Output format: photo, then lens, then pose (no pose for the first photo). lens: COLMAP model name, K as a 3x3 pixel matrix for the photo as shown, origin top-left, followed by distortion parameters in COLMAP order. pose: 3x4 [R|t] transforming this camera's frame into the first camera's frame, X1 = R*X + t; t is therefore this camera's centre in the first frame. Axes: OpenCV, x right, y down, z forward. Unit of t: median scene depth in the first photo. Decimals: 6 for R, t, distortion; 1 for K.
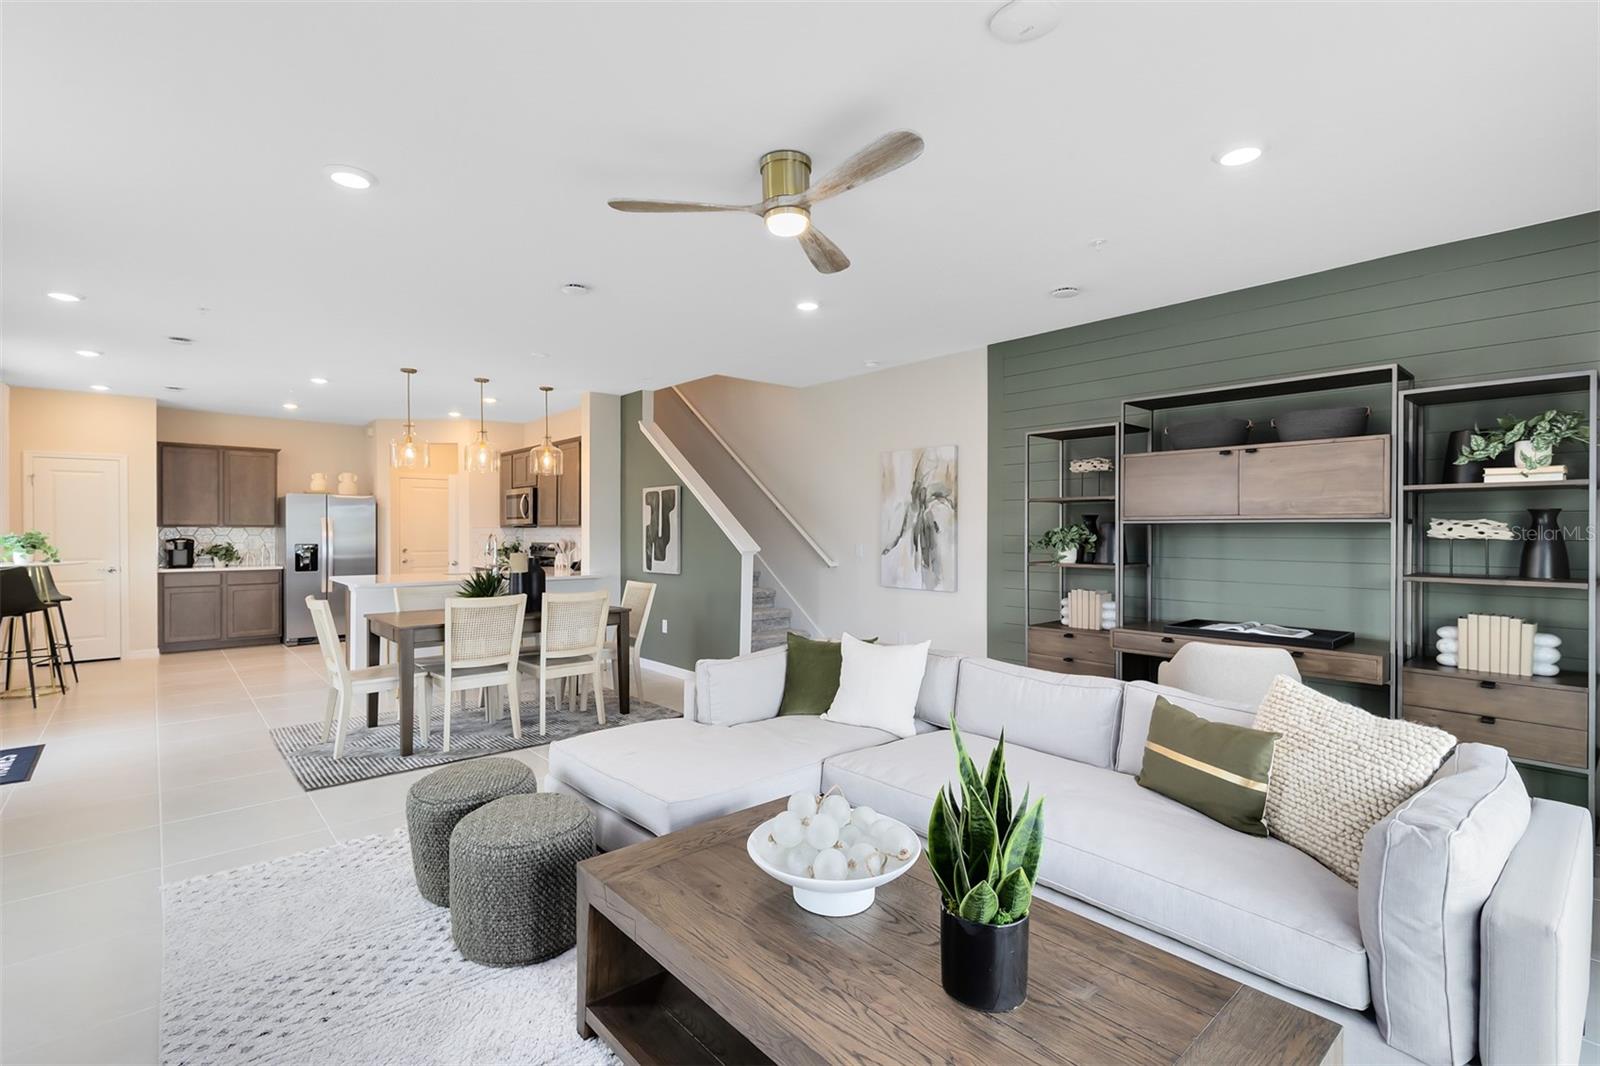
lens RADIAL K [[733.5, 0, 788.0], [0, 733.5, 532.5], [0, 0, 1]] dist [0.007351, 0.000092]
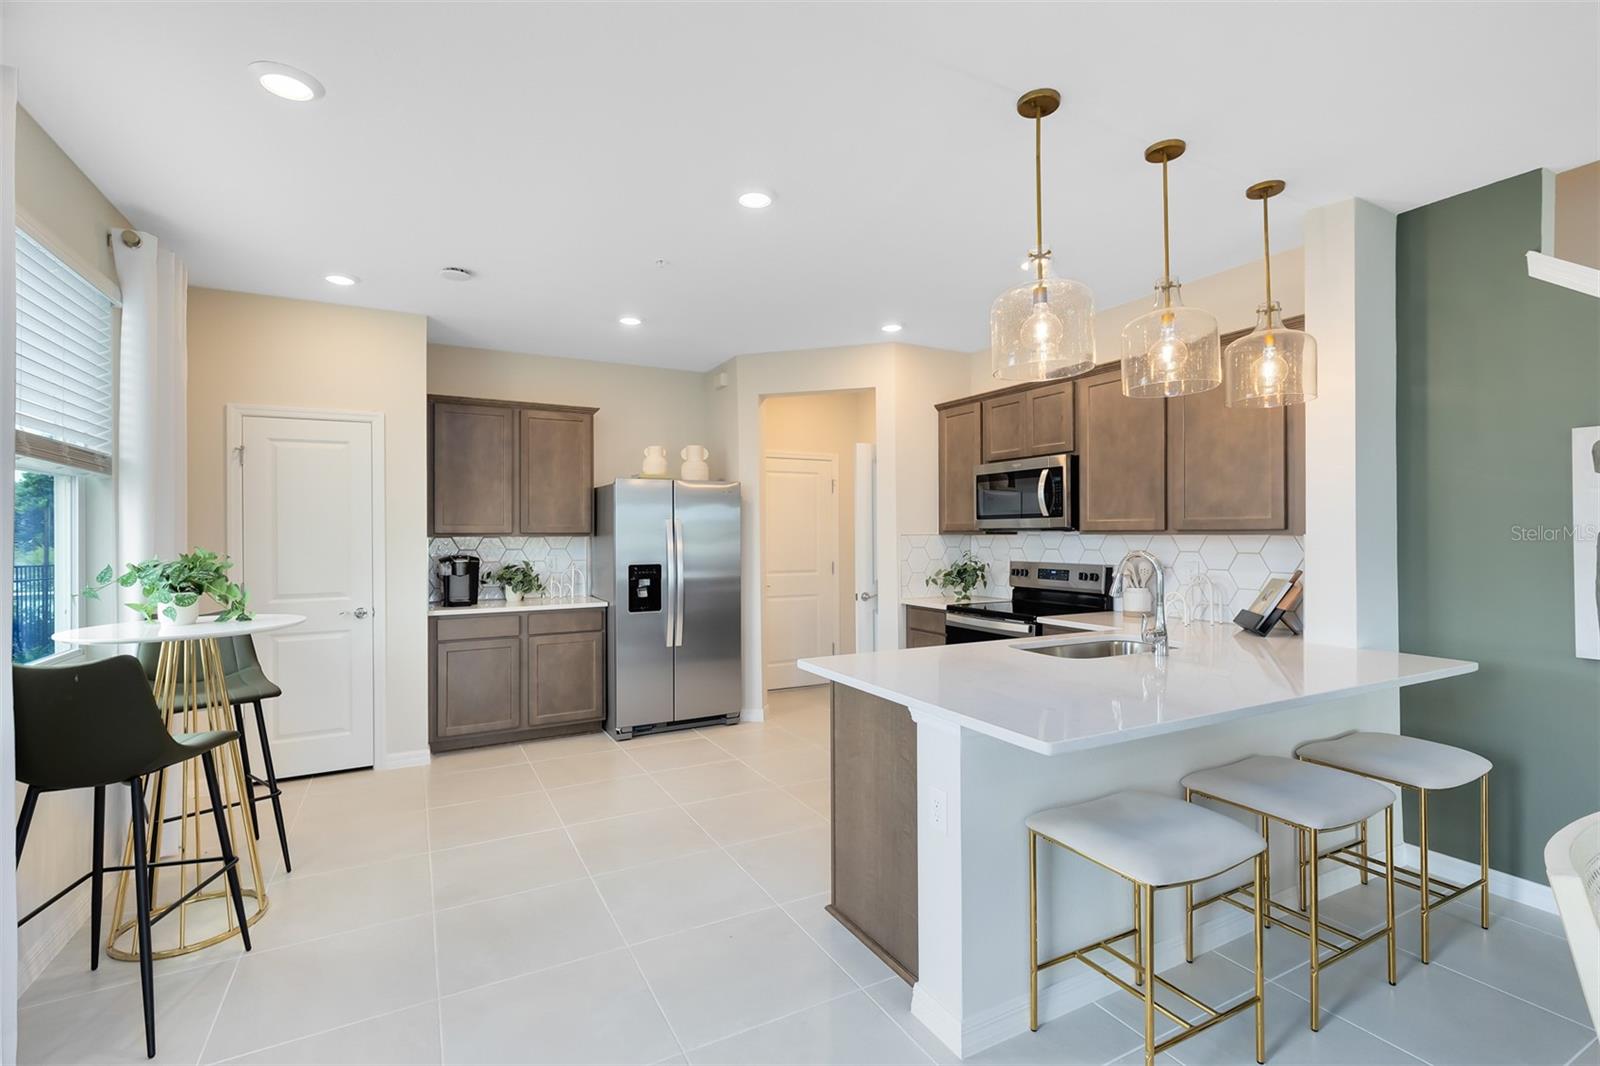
lens RADIAL K [[733.5, 0, 803.5], [0, 733.5, 528.6], [0, 0, 1]] dist [0.007351, 0.000092]
pose [[0.975728, -0.006563, -0.218889, -0.470039], [0.004735, 0.999949, -0.008875, -0.008366], [0.218936, 0.007623, 0.975709, 0.534232]]
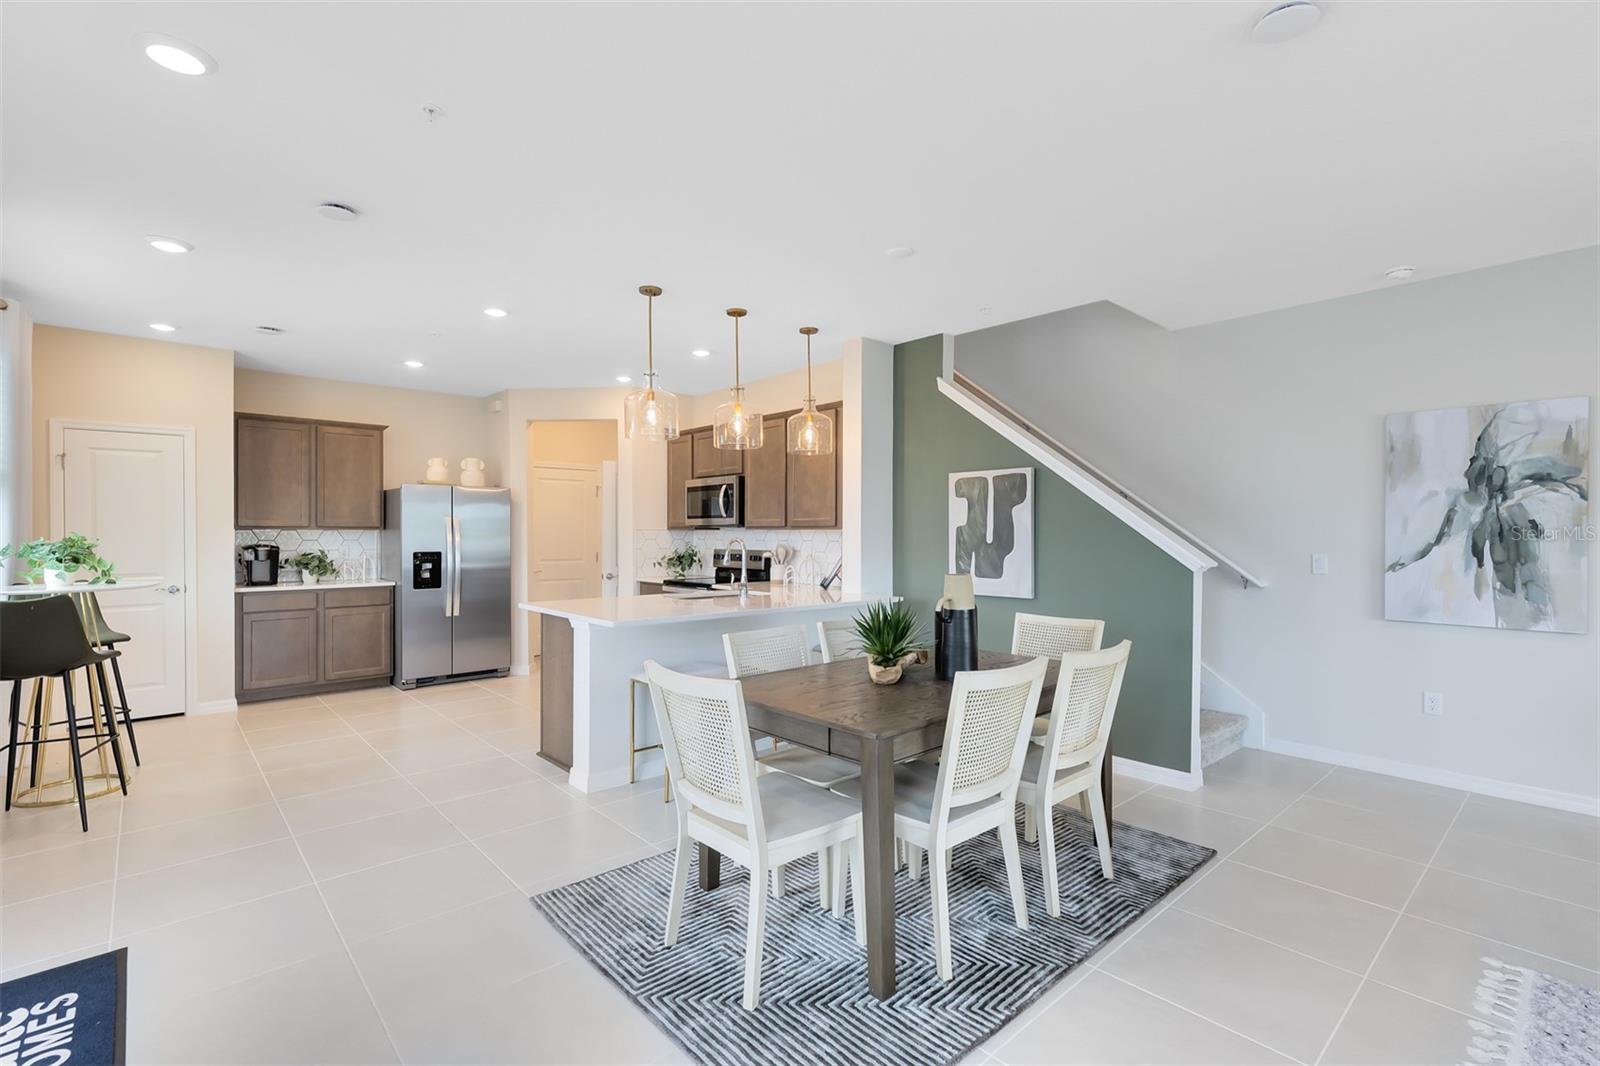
lens RADIAL K [[733.5, 0, 802.4], [0, 733.5, 533.5], [0, 0, 1]] dist [0.007351, 0.000092]
pose [[0.999916, -0.000451, 0.012944, -0.330966], [0.000468, 0.999999, -0.001282, -0.002178], [-0.012944, 0.001288, 0.999915, 0.292237]]
